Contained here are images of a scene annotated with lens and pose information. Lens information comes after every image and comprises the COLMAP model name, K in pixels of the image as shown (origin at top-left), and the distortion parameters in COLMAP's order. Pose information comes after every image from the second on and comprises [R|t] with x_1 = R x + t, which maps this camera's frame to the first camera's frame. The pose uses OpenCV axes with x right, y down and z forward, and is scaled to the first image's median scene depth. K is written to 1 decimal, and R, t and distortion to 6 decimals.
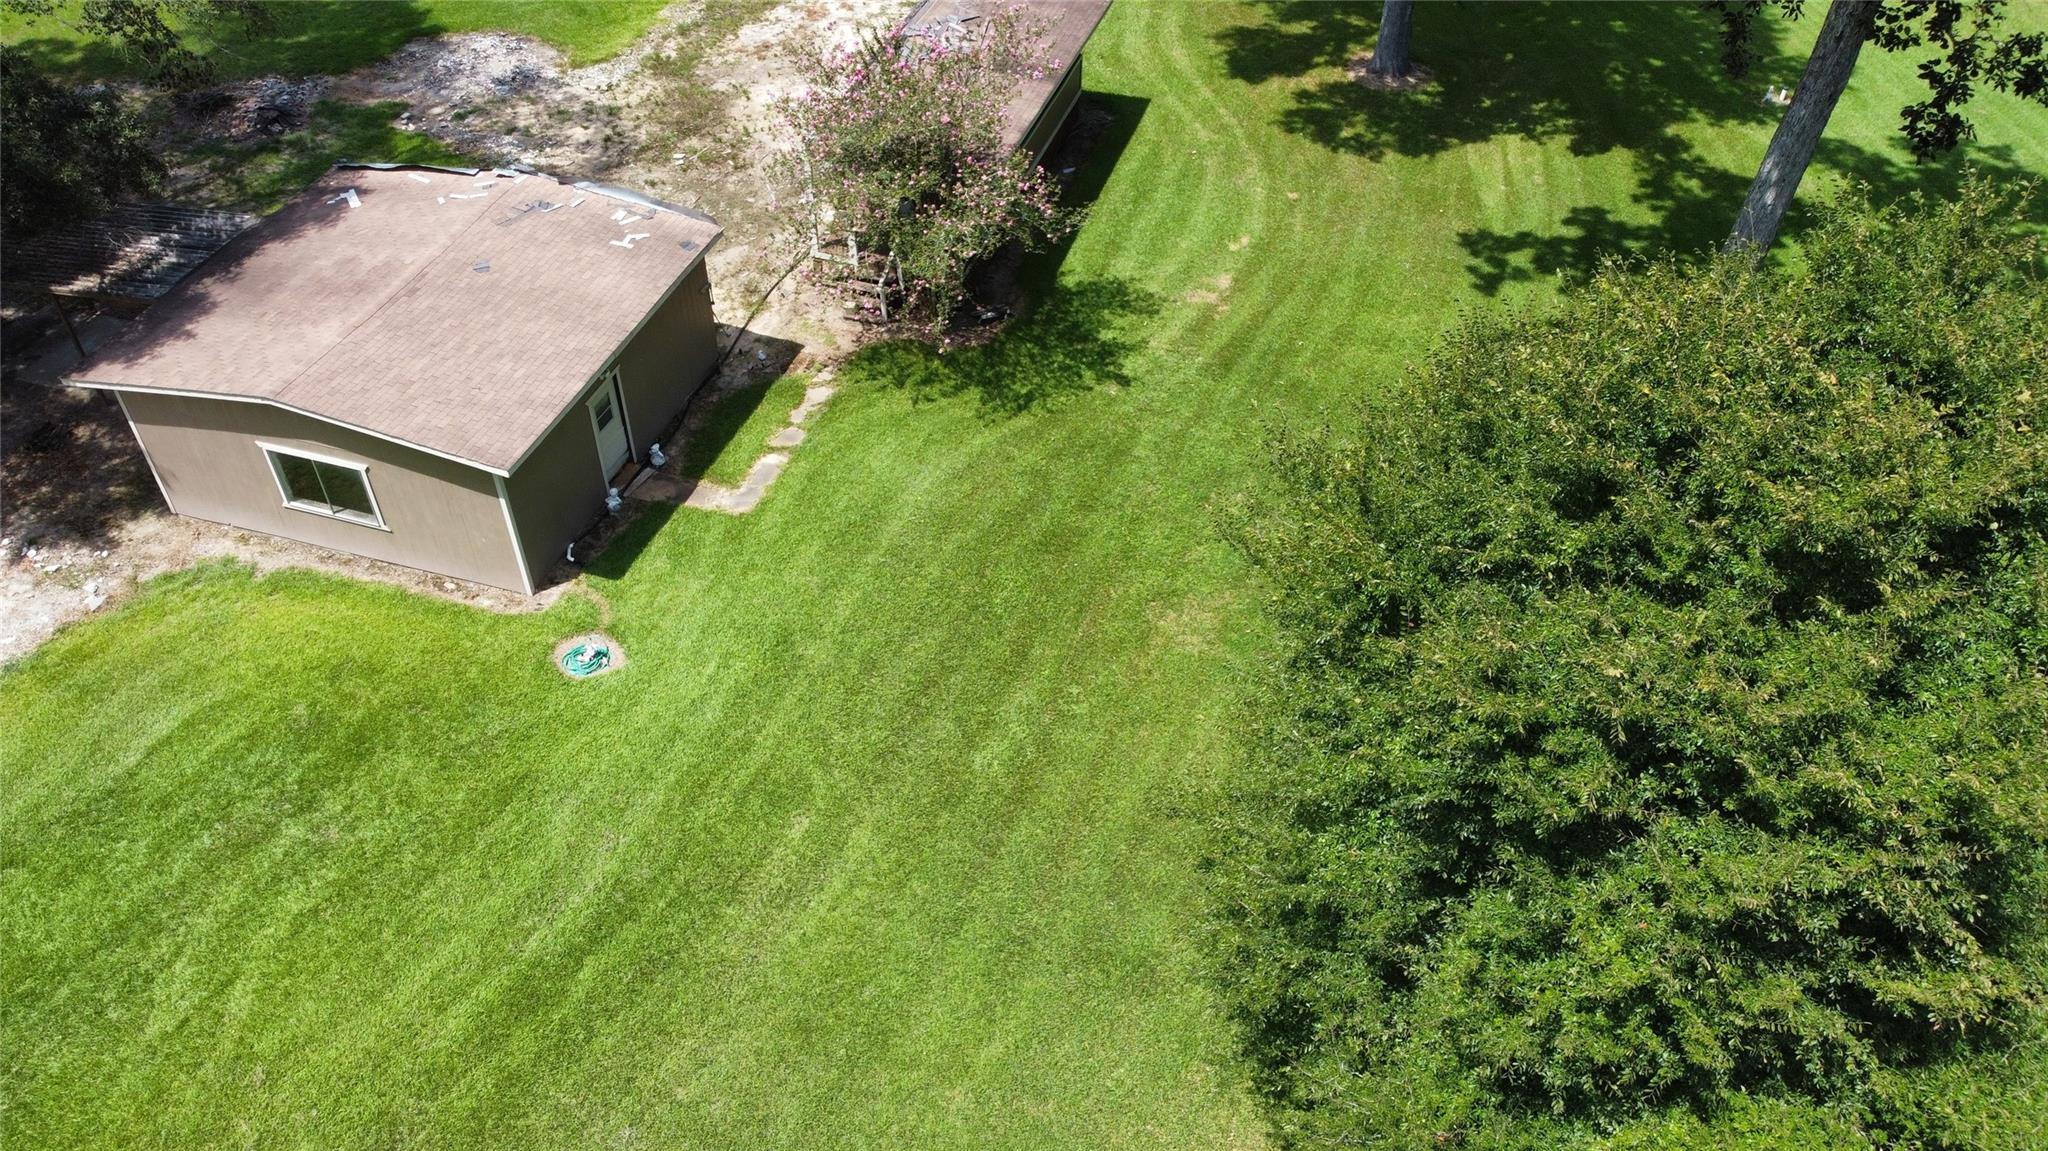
lens RADIAL K [[1535.2, 0, 1024.0], [0, 1535.2, 575.5], [0, 0, 1]] dist [-0.002831, -0.005354]
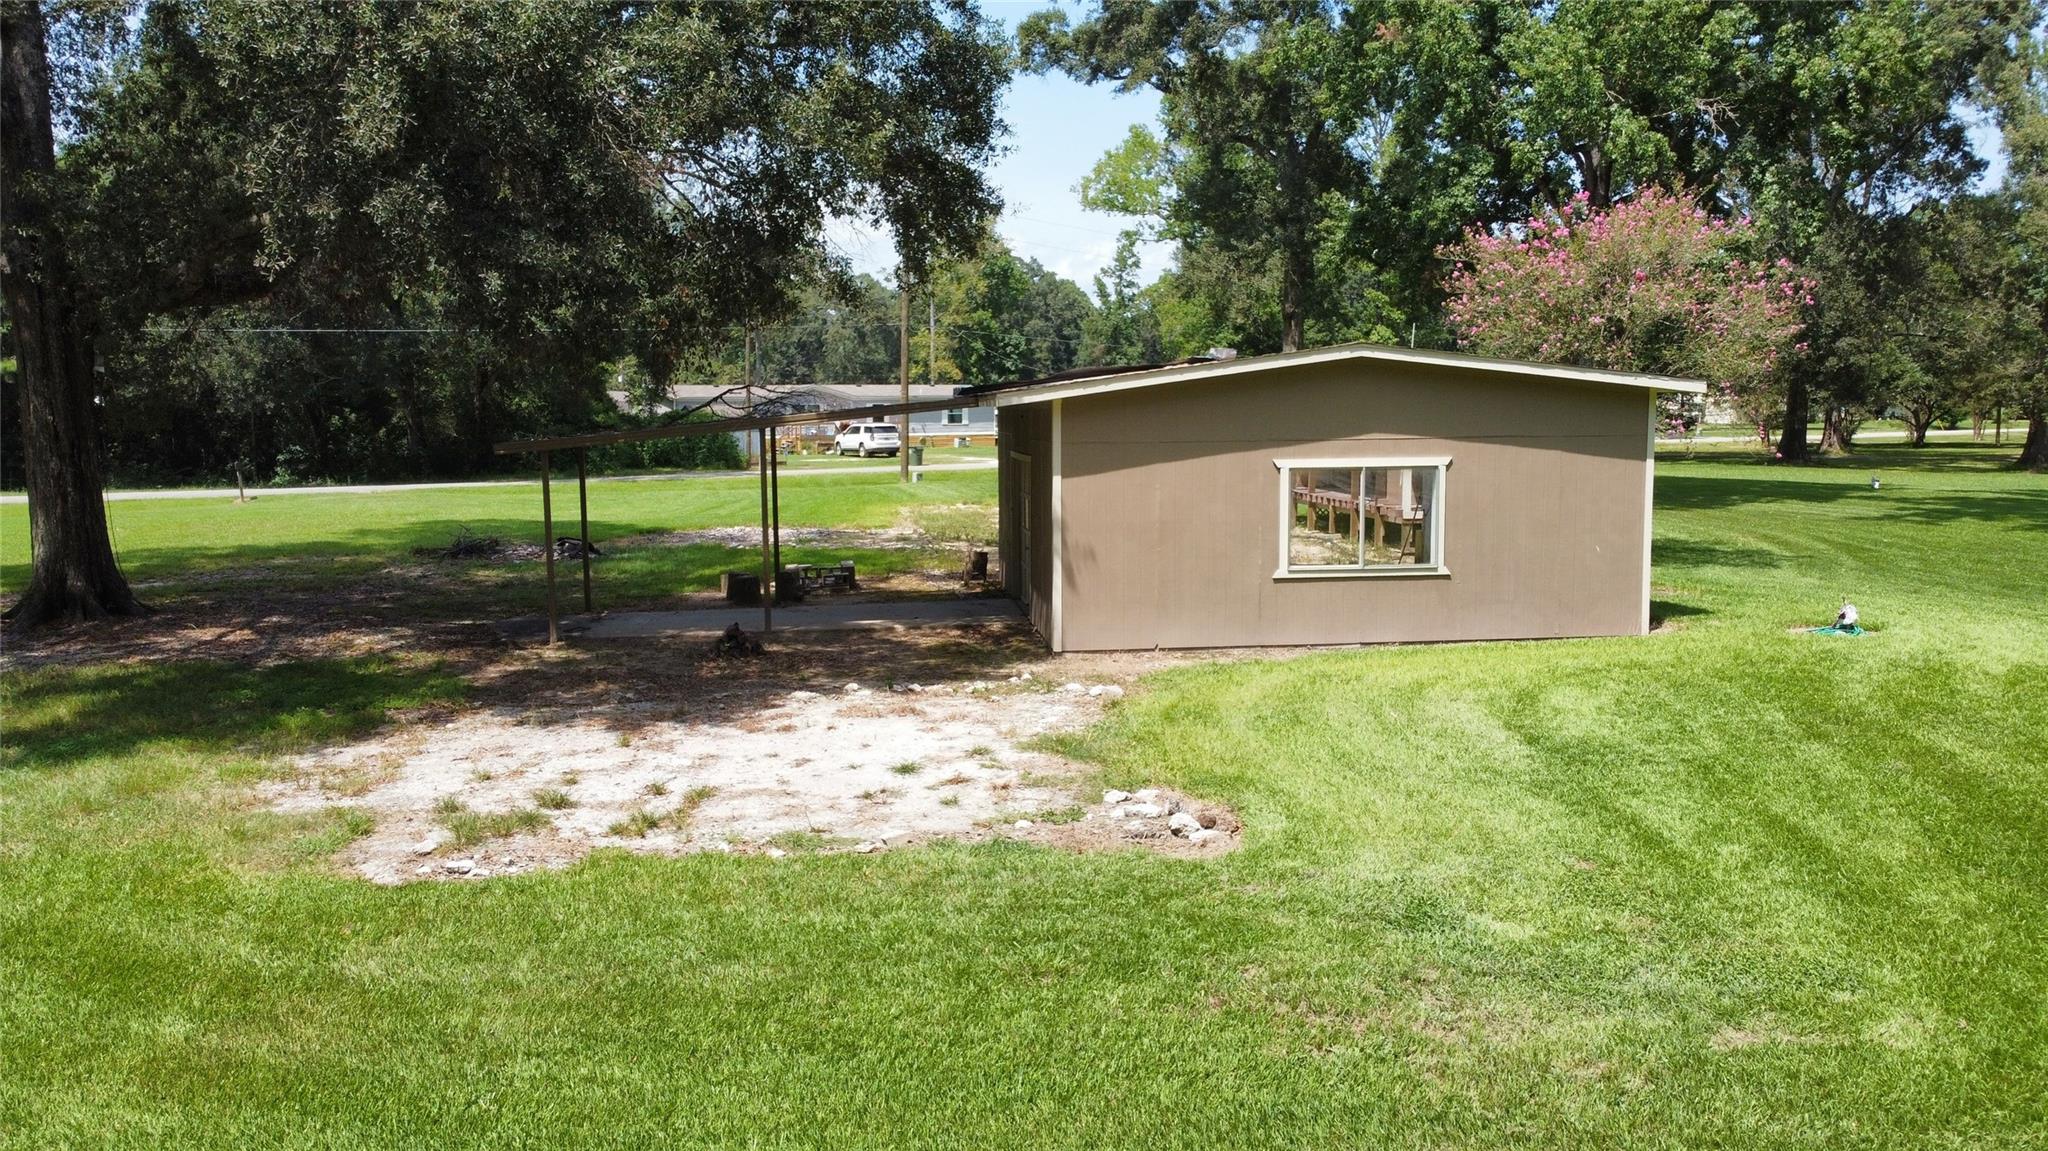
lens RADIAL K [[1516.5, 0, 1024.0], [0, 1516.5, 575.5], [0, 0, 1]] dist [0.007238, 0.001150]
pose [[0.914557, -0.054310, 0.400794, -0.803404], [0.284865, 0.789952, -0.542980, 0.271237], [-0.287119, 0.610758, 0.737927, 0.500461]]
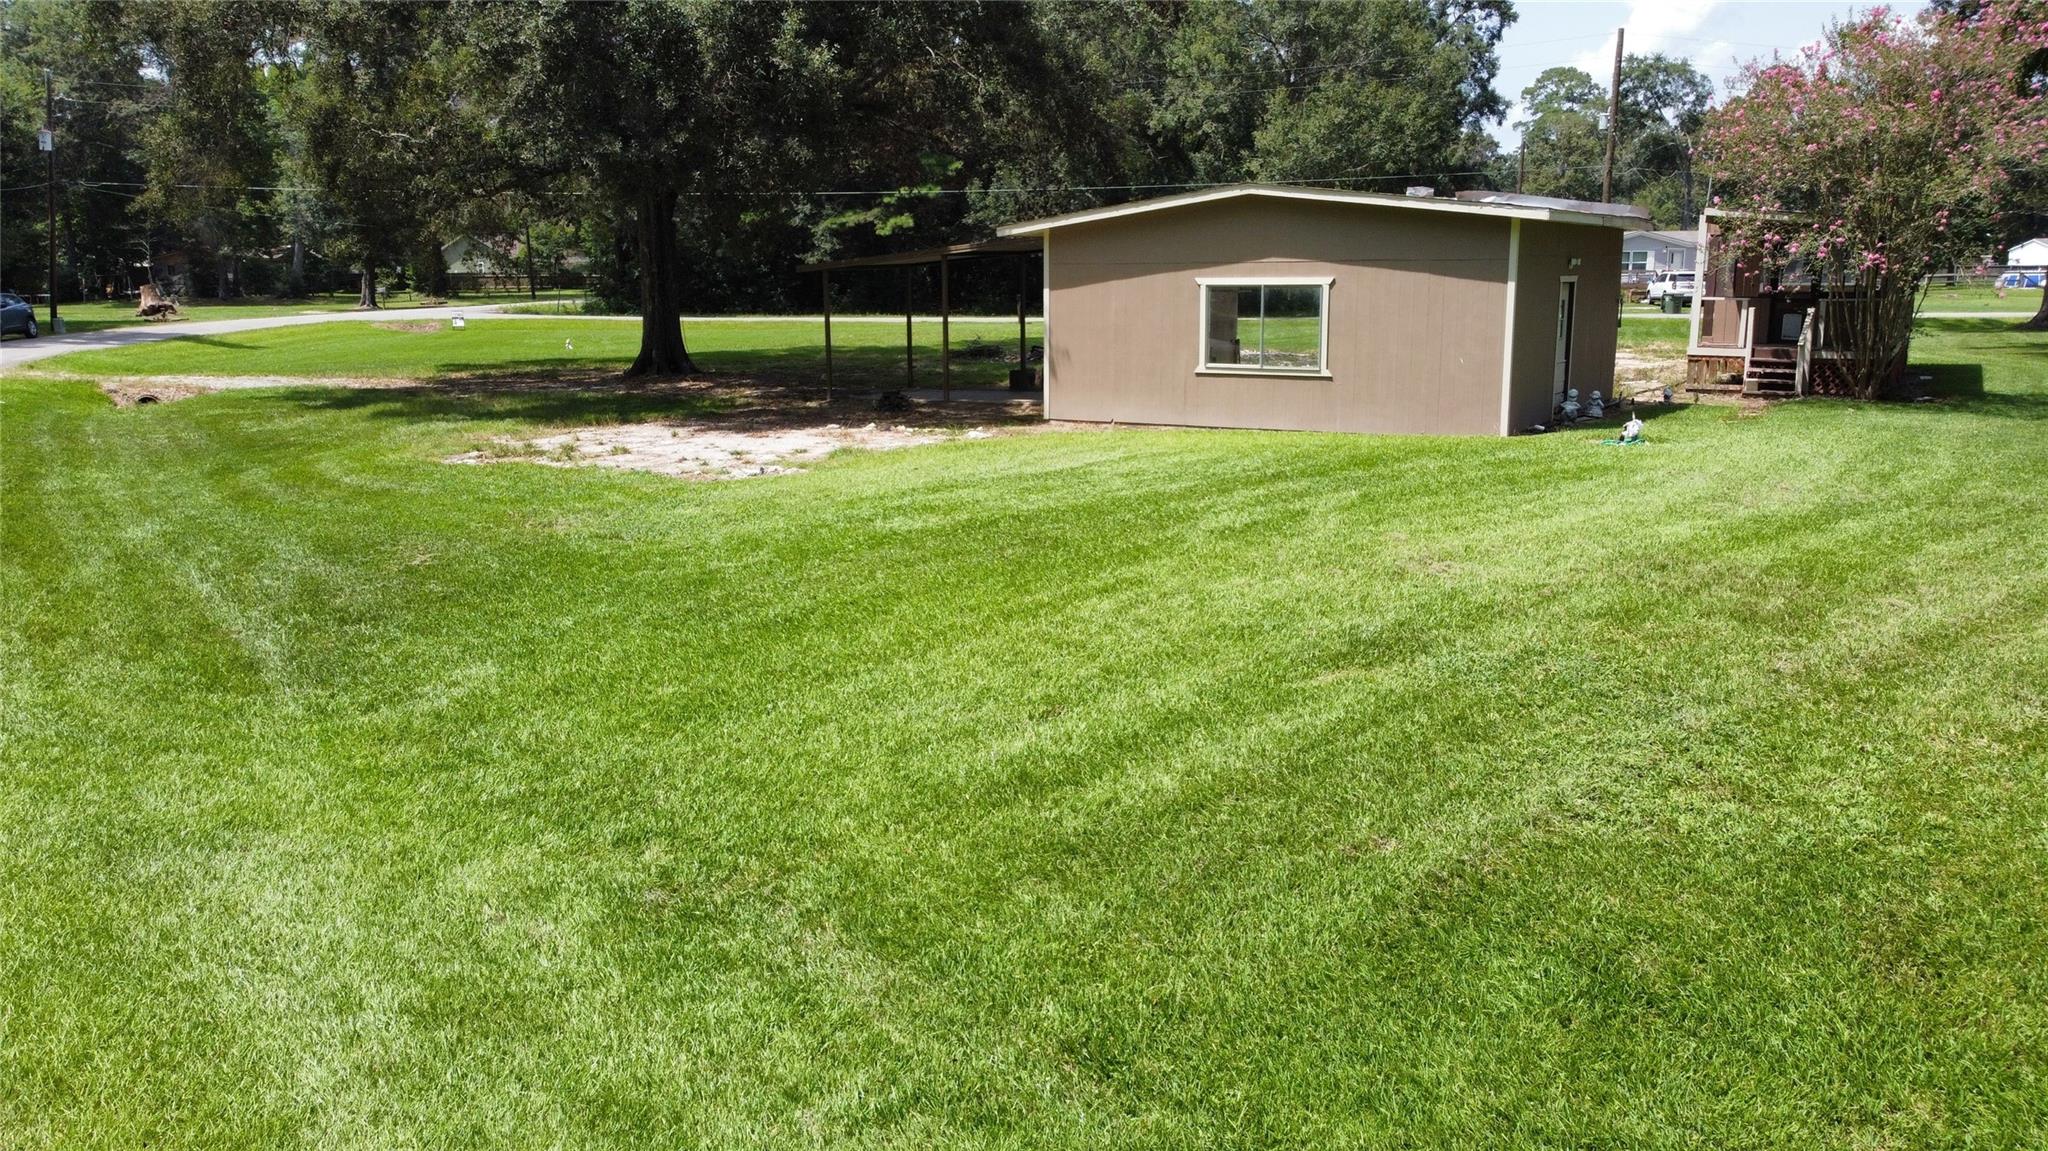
lens RADIAL K [[1516.5, 0, 1024.0], [0, 1516.5, 575.5], [0, 0, 1]] dist [0.007238, 0.001150]
pose [[0.969137, 0.034882, -0.244041, -0.340418], [-0.158754, 0.845657, -0.509570, 0.476688], [0.188600, 0.532585, 0.825096, 0.310647]]
